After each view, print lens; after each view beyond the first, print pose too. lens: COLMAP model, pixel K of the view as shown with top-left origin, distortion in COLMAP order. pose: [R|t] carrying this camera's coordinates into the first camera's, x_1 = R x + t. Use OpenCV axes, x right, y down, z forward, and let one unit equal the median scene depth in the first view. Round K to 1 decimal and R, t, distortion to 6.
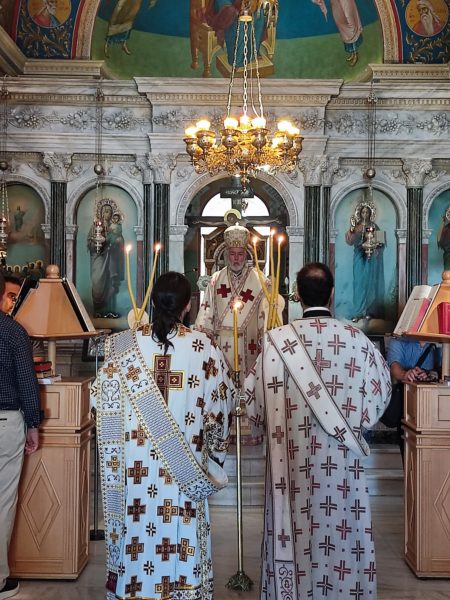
lens RADIAL K [[901.3, 0, 224.9], [0, 901.3, 301.7], [0, 0, 1]] dist [0.101906, 0.000000]
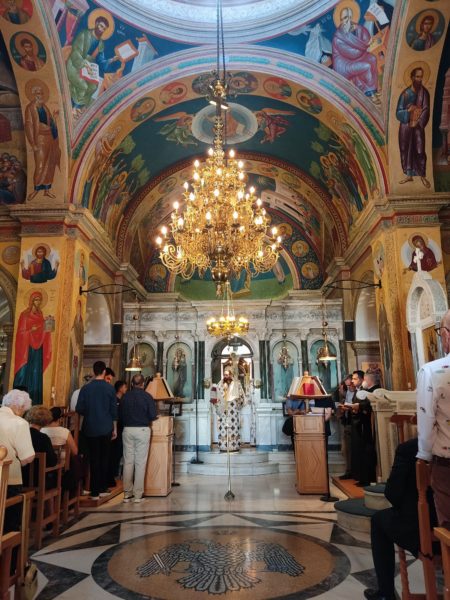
lens RADIAL K [[448.1, 0, 226.8], [0, 448.1, 298.7], [0, 0, 1]] dist [0.055510, -0.025726]
pose [[0.999060, -0.031823, -0.029450, 0.039606], [0.024533, 0.974916, -0.221215, 0.029726], [0.035751, 0.220285, 0.974780, -0.228430]]
